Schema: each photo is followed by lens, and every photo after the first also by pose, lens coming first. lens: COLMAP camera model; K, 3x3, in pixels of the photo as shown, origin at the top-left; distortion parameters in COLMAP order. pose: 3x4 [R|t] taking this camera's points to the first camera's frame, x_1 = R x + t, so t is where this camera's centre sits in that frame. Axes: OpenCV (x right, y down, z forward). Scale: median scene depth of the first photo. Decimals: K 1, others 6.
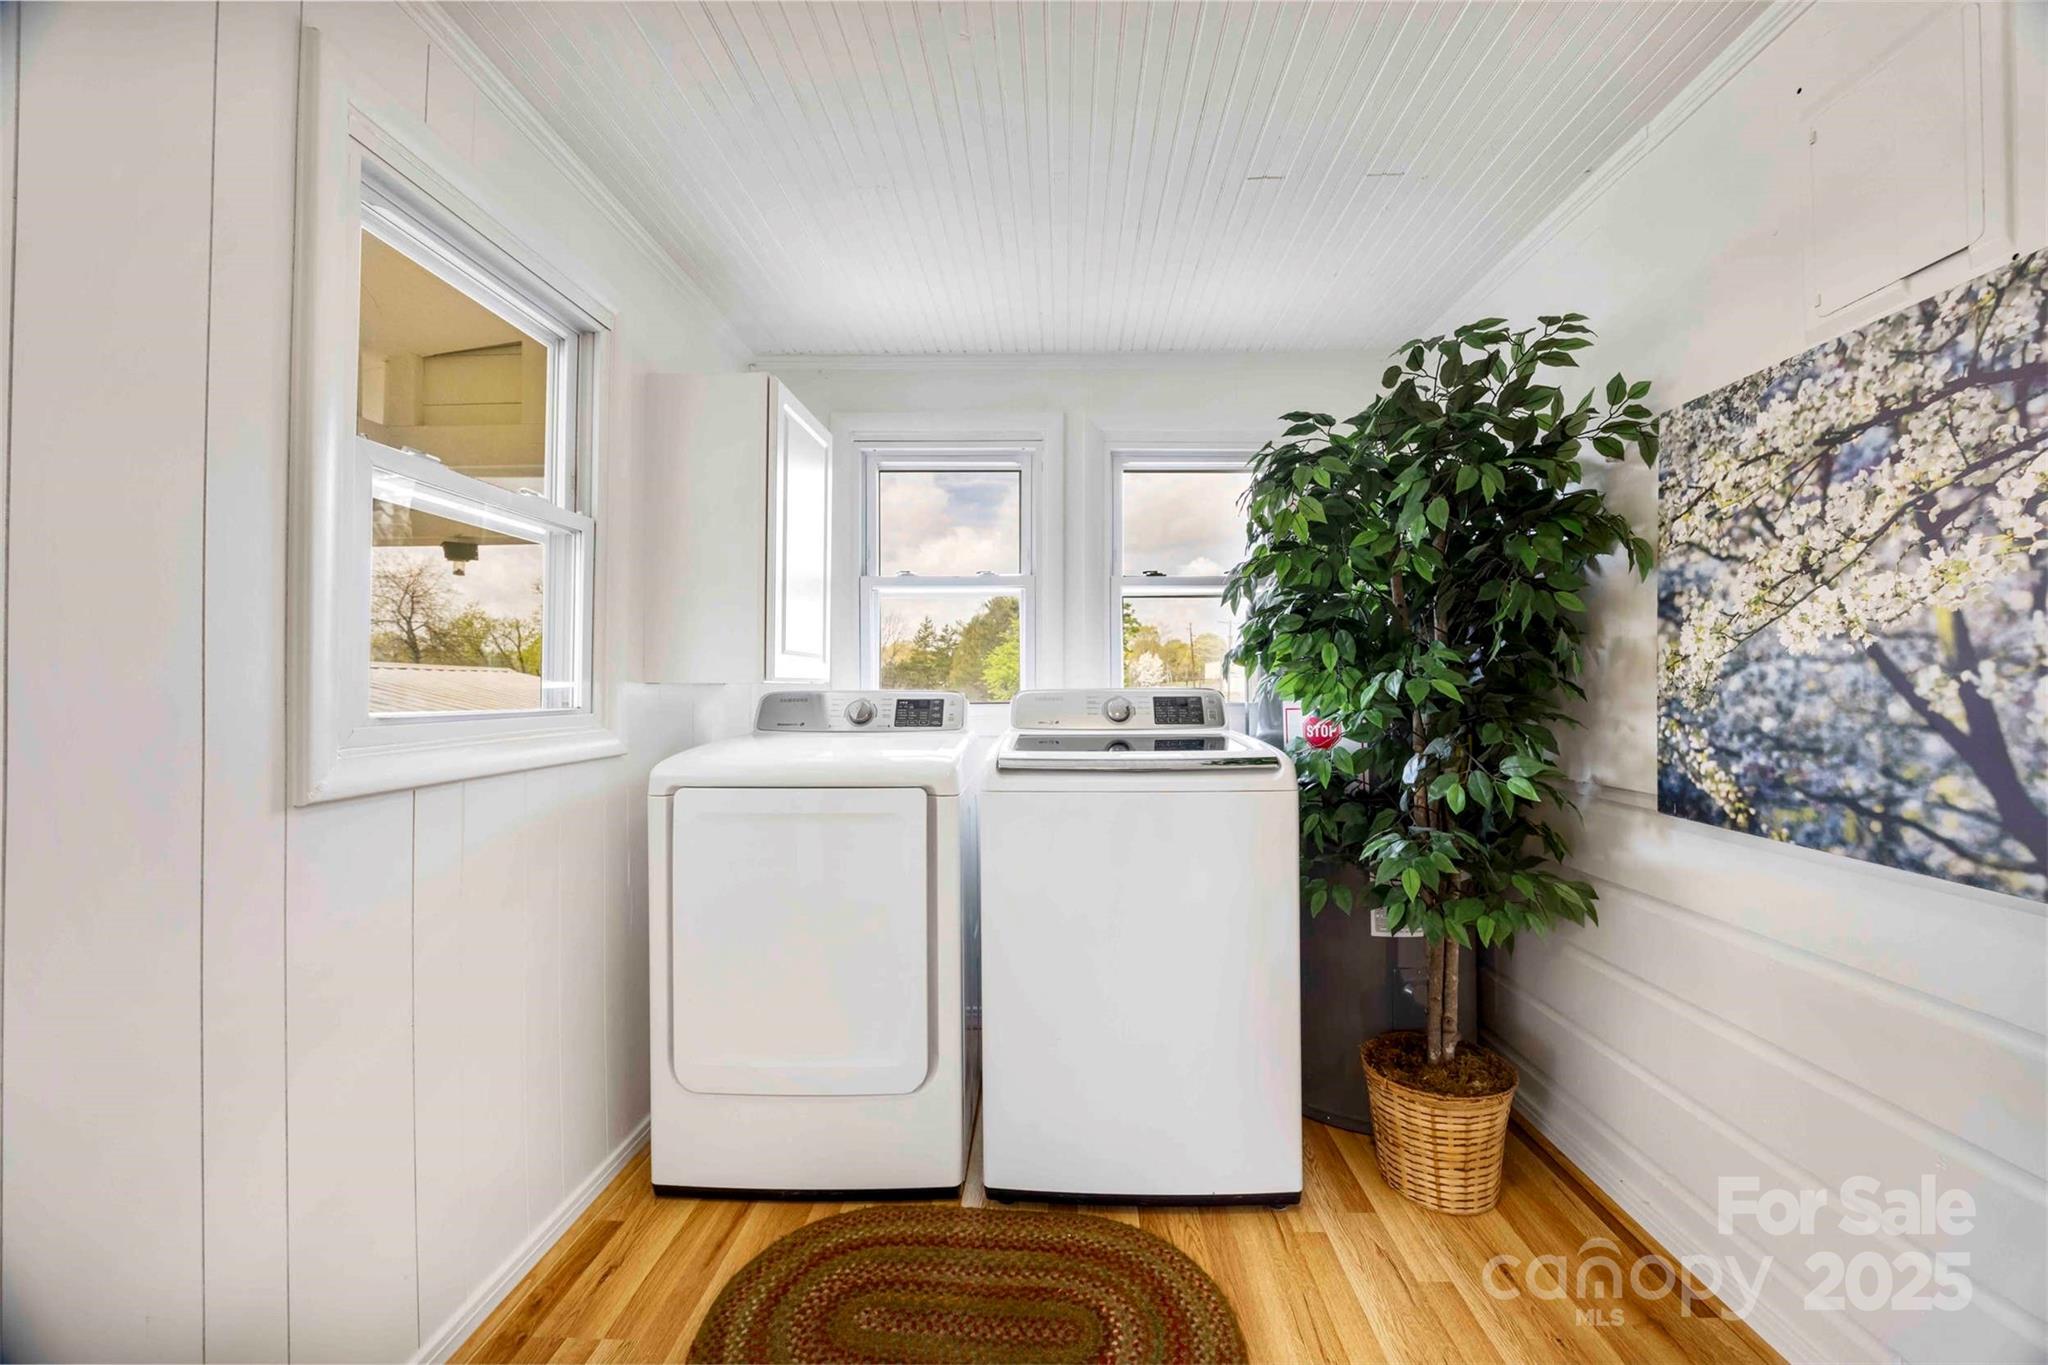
lens RADIAL K [[779.4, 0, 1035.5], [0, 779.4, 681.5], [0, 0, 1]] dist [-0.000746, 0.000006]
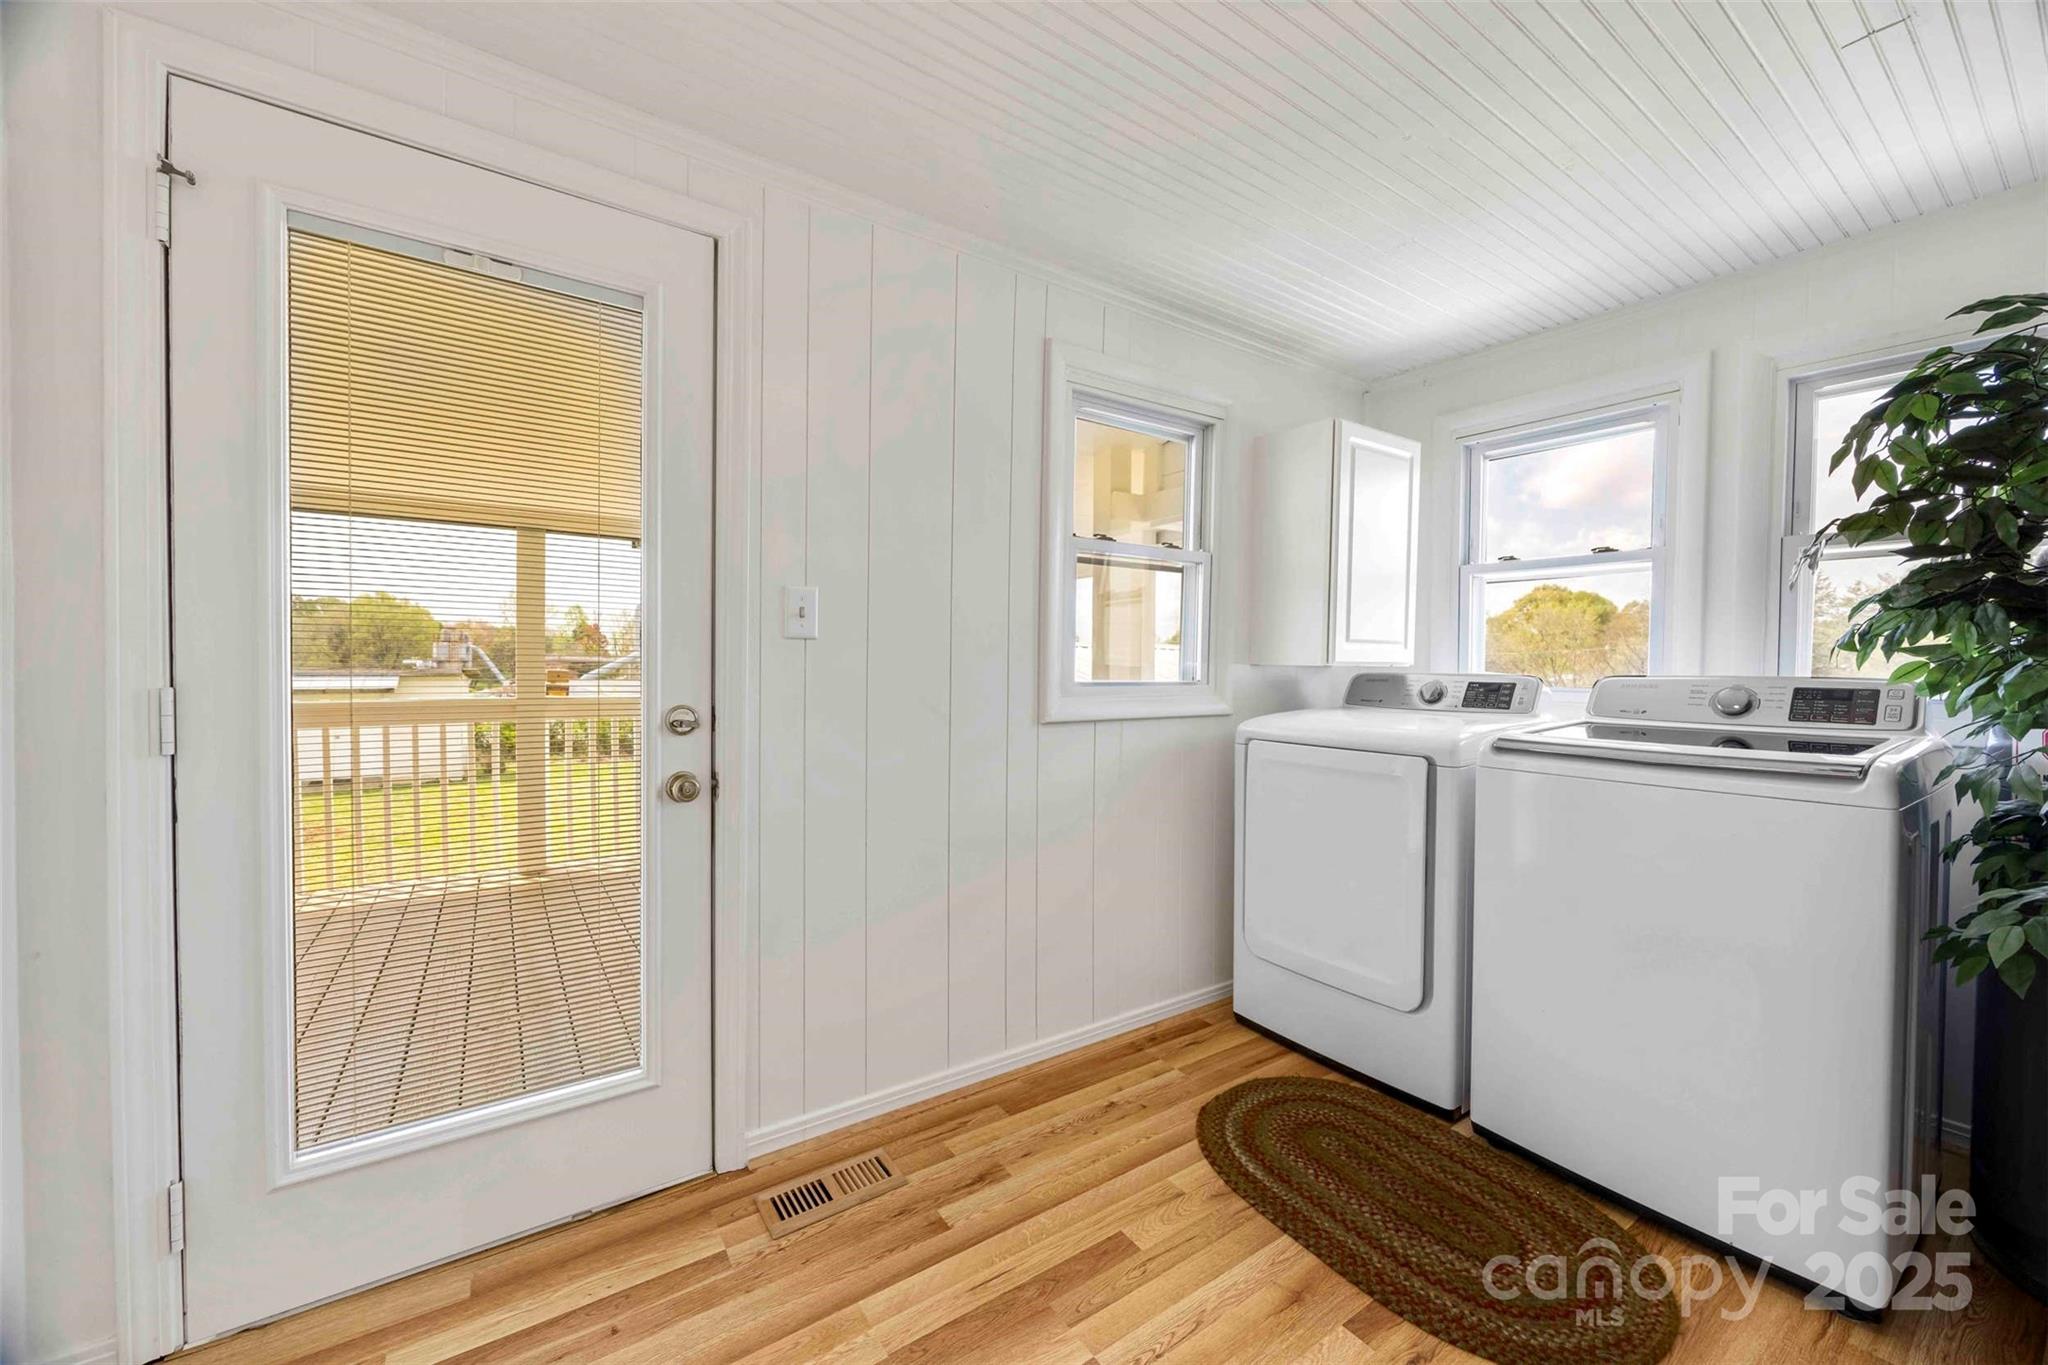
lens RADIAL K [[795.5, 0, 1030.5], [0, 795.5, 682.2], [0, 0, 1]] dist [-0.002437, 0.000222]
pose [[0.595380, 0.028195, -0.802949, 0.448147], [-0.006644, 0.999523, 0.030171, -0.007087], [0.803417, -0.012629, 0.595283, -0.171882]]
